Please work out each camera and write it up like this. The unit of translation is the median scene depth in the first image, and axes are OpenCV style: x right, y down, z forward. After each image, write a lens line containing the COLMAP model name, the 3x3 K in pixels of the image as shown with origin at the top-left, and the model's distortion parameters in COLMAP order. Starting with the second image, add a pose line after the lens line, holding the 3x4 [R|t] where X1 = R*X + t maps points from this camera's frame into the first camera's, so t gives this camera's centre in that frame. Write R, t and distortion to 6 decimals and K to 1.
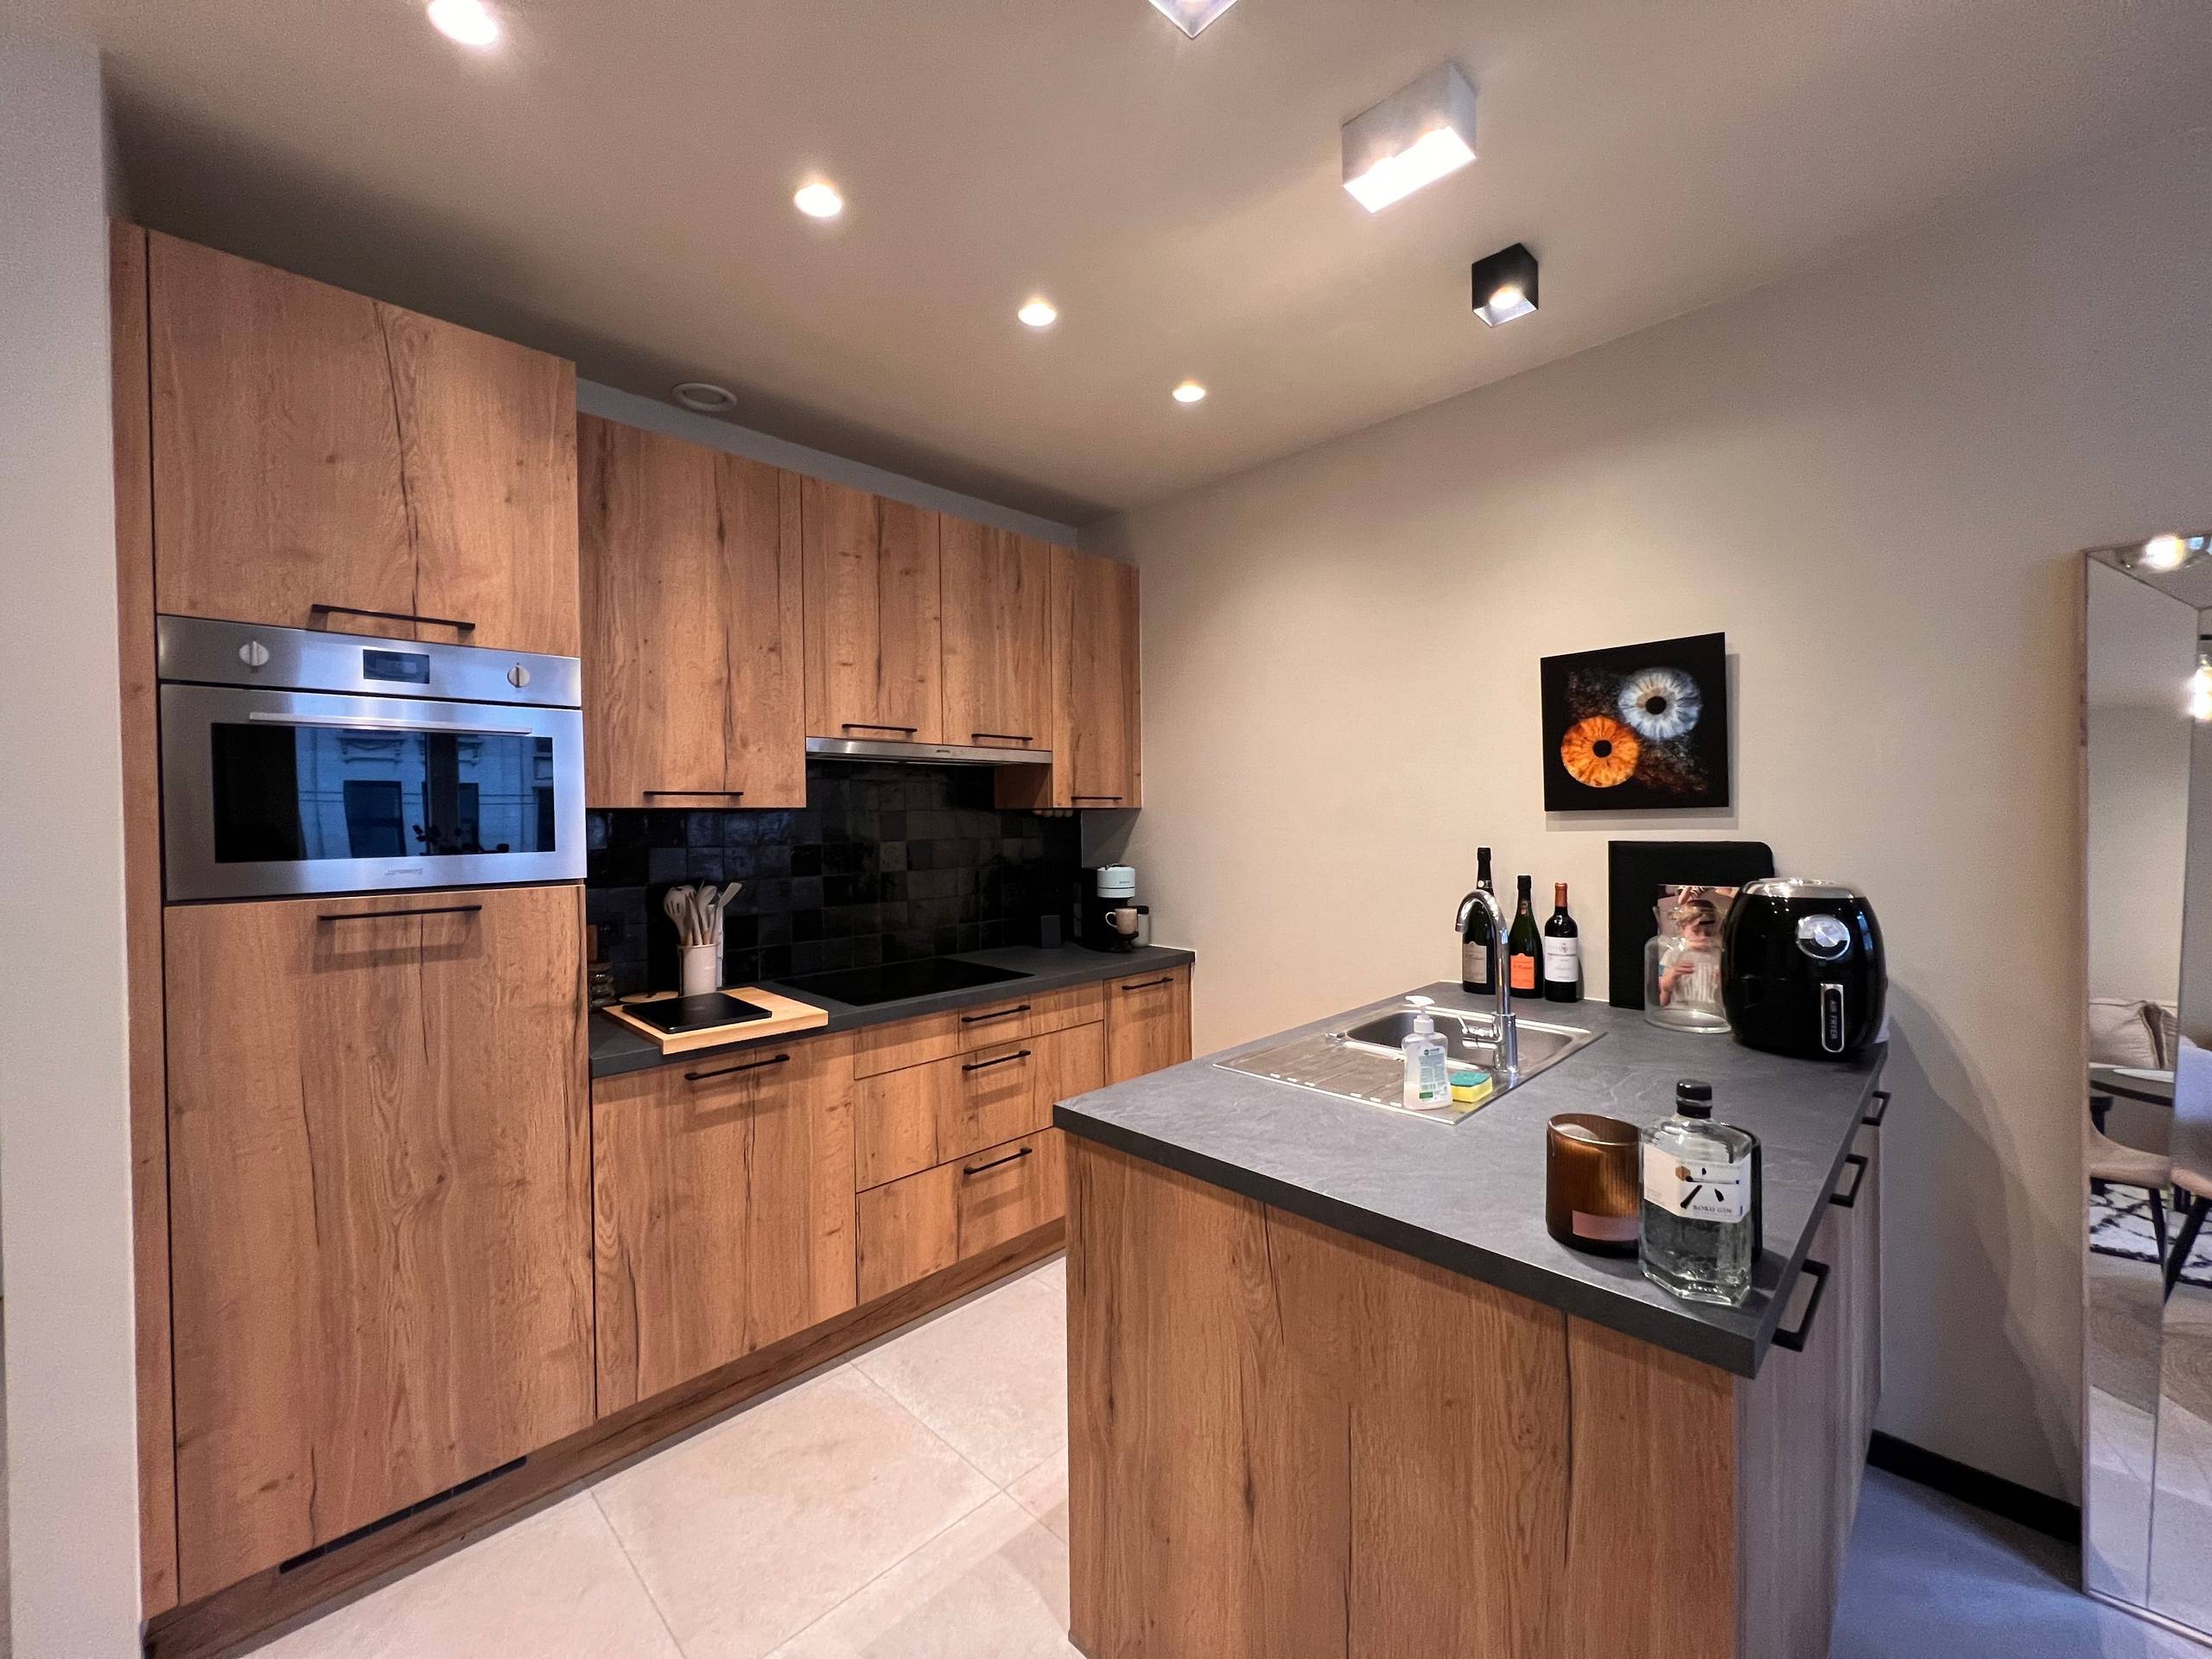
lens RADIAL K [[881.5, 0, 1101.3], [0, 881.5, 831.8], [0, 0, 1]] dist [-0.001494, 0.000391]
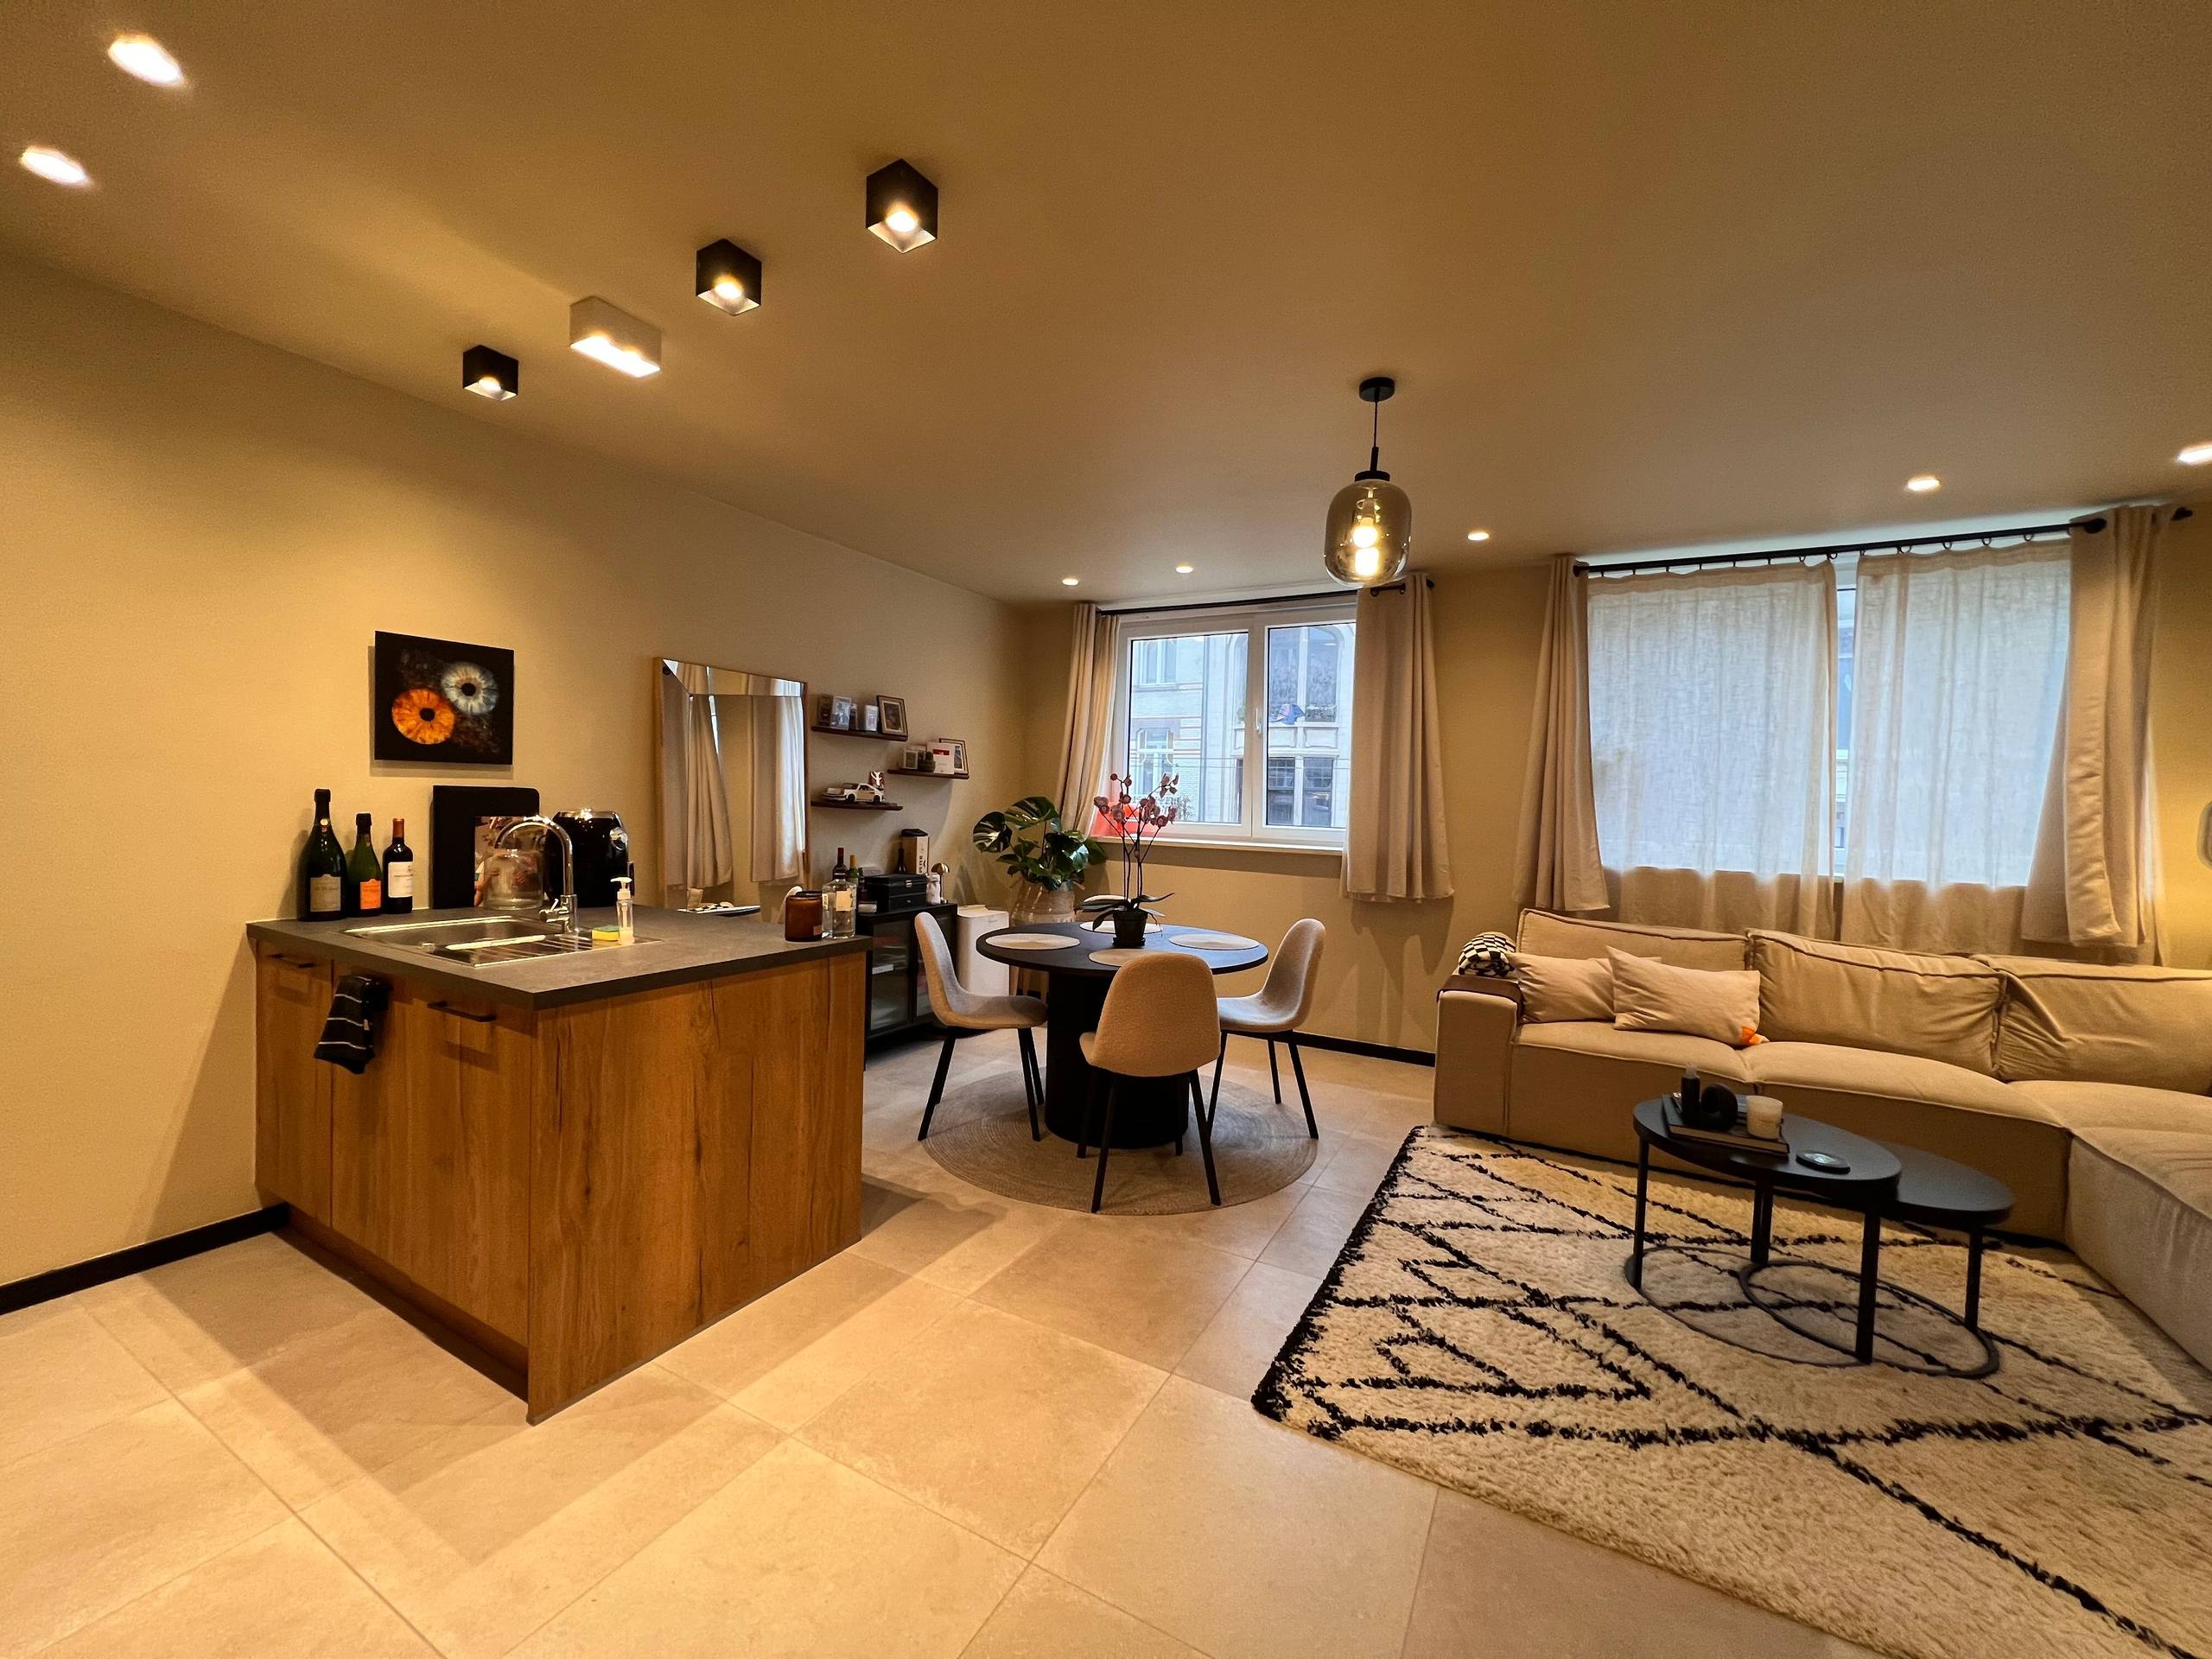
lens RADIAL K [[881.5, 0, 1101.3], [0, 881.5, 831.8], [0, 0, 1]] dist [-0.001494, 0.000391]
pose [[-0.274364, -0.028581, 0.961201, -1.001792], [-0.013195, 0.999576, 0.025955, 0.033503], [-0.961535, -0.005562, -0.274625, 0.413942]]
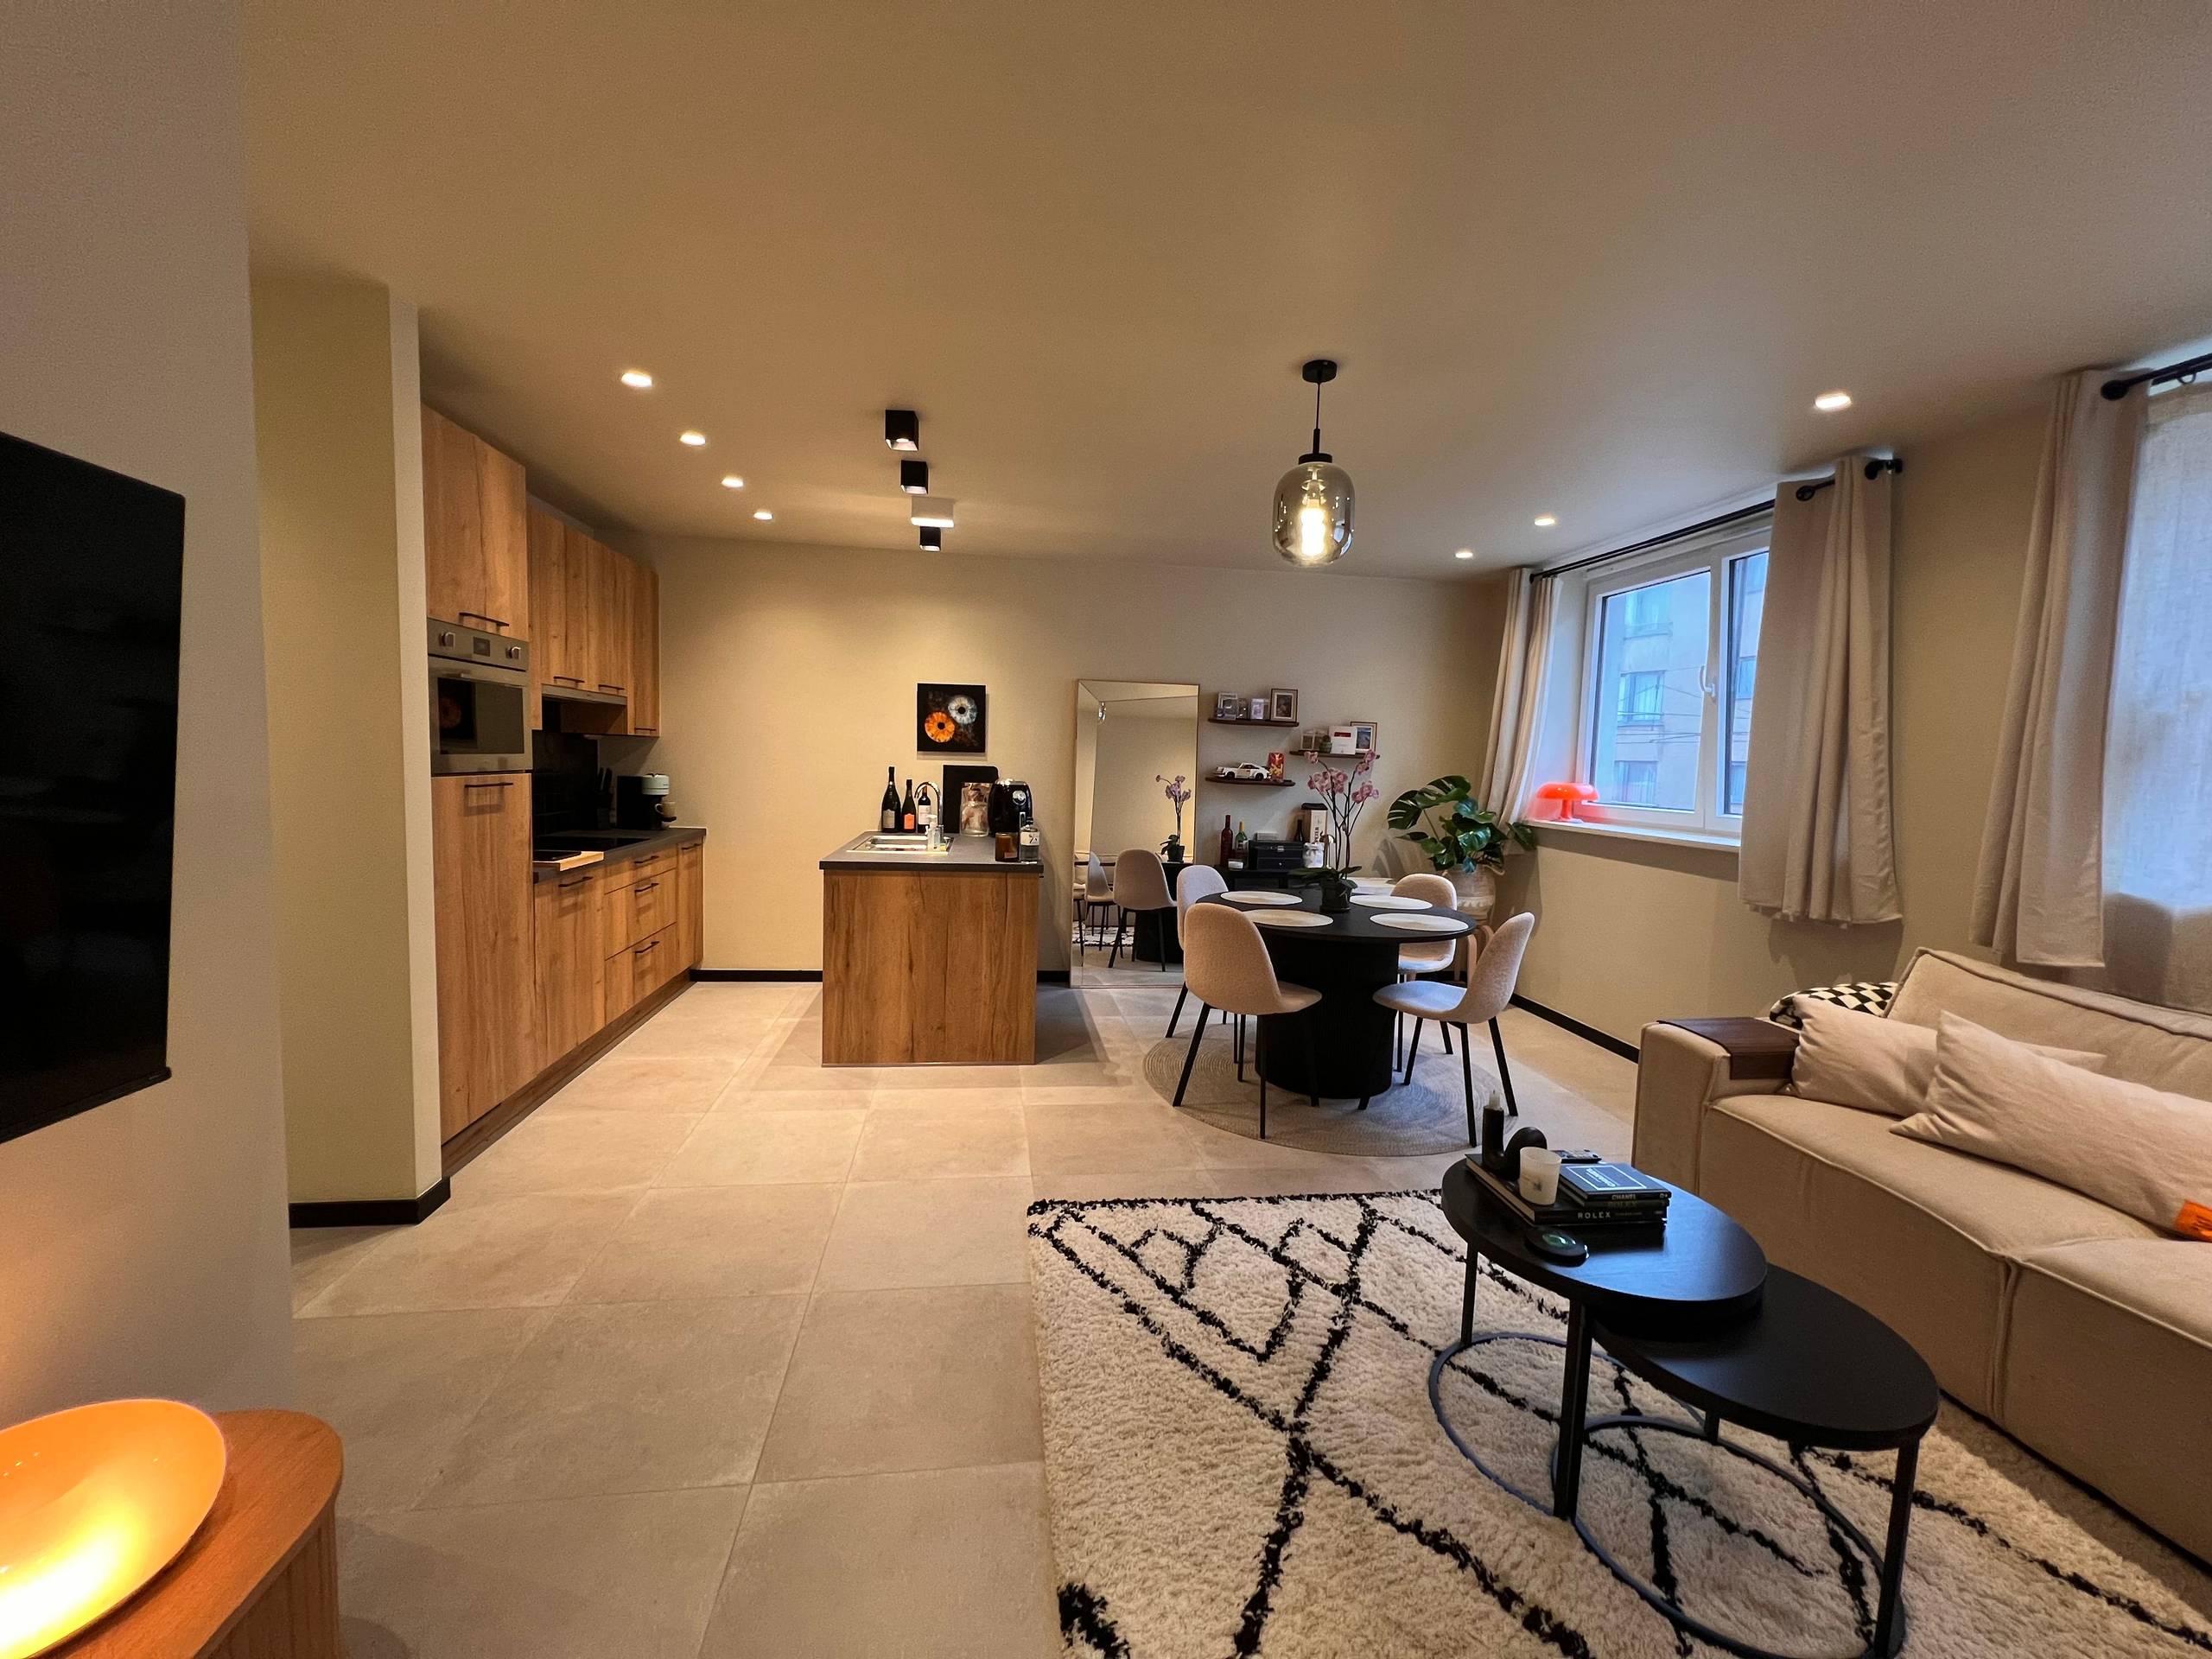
lens RADIAL K [[881.5, 0, 1101.3], [0, 881.5, 831.8], [0, 0, 1]] dist [-0.001494, 0.000391]
pose [[0.604917, -0.033972, 0.795564, -1.118207], [-0.028701, 0.997510, 0.064419, 0.026639], [-0.795771, -0.061801, 0.602436, -0.830139]]
